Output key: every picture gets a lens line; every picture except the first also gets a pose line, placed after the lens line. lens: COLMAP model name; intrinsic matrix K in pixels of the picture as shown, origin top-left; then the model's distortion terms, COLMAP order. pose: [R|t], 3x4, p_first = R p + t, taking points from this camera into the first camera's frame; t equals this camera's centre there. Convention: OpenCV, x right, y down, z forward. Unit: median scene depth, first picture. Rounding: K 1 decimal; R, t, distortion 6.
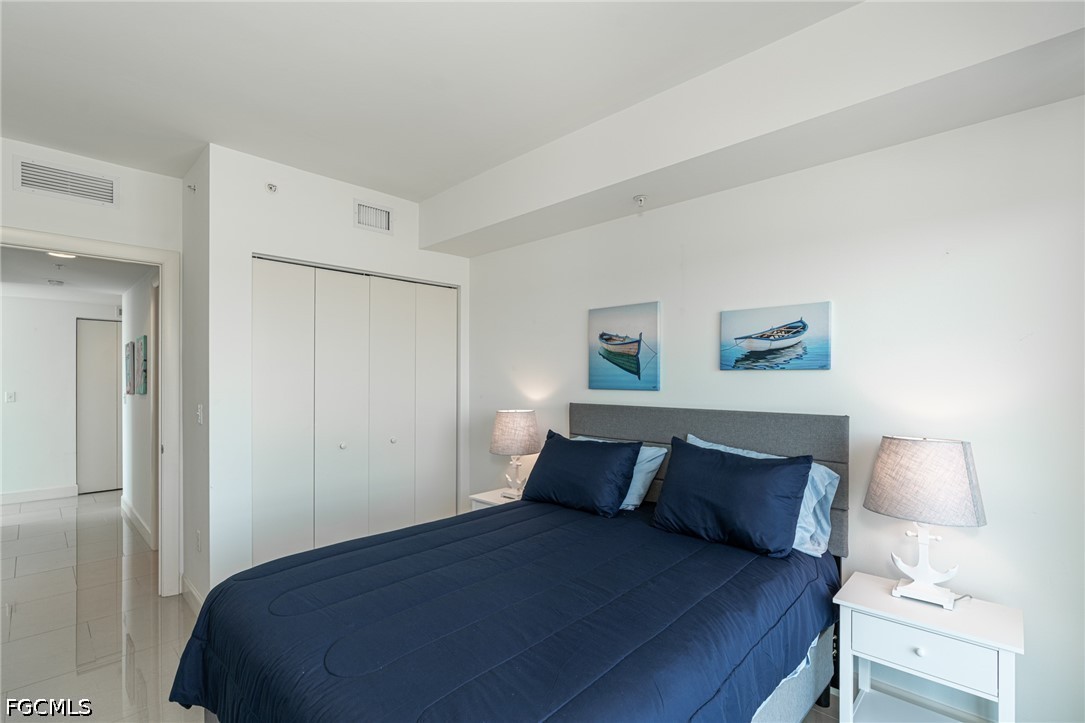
lens RADIAL K [[485.3, 0, 540.0], [0, 485.3, 370.1], [0, 0, 1]] dist [-0.012494, 0.003761]
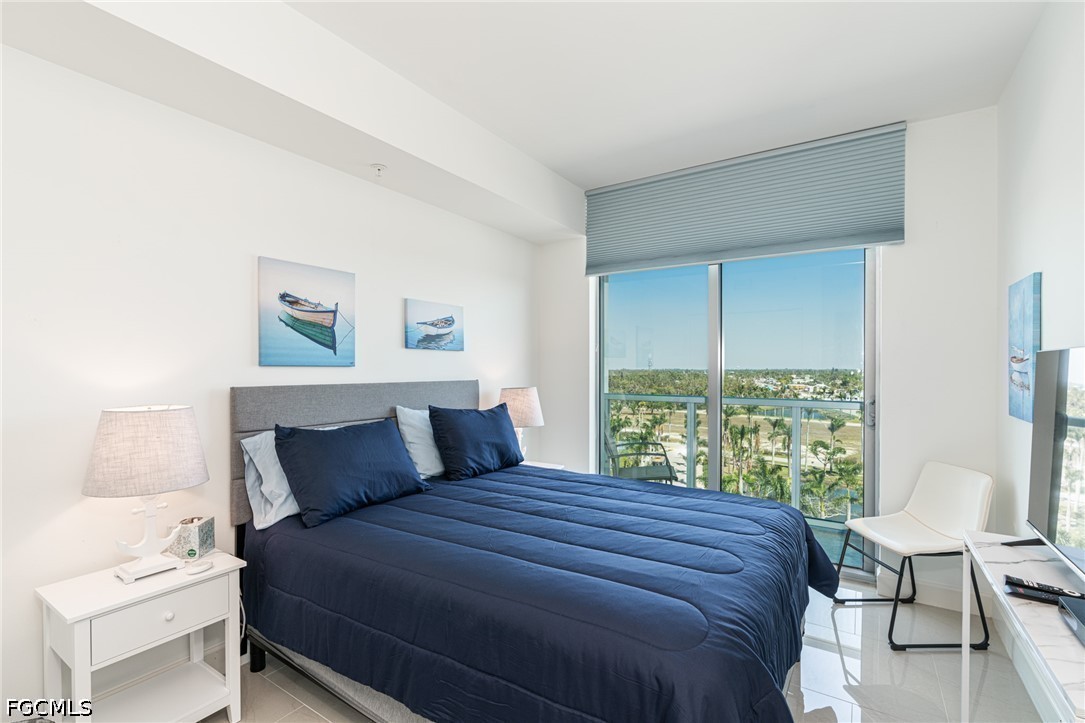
lens RADIAL K [[485.3, 0, 540.2], [0, 485.3, 367.2], [0, 0, 1]] dist [-0.012494, 0.003761]
pose [[-0.167924, -0.006506, 0.985779, -0.743397], [-0.025876, 0.999663, 0.002190, 0.030892], [-0.985460, -0.025140, -0.168035, 0.778086]]
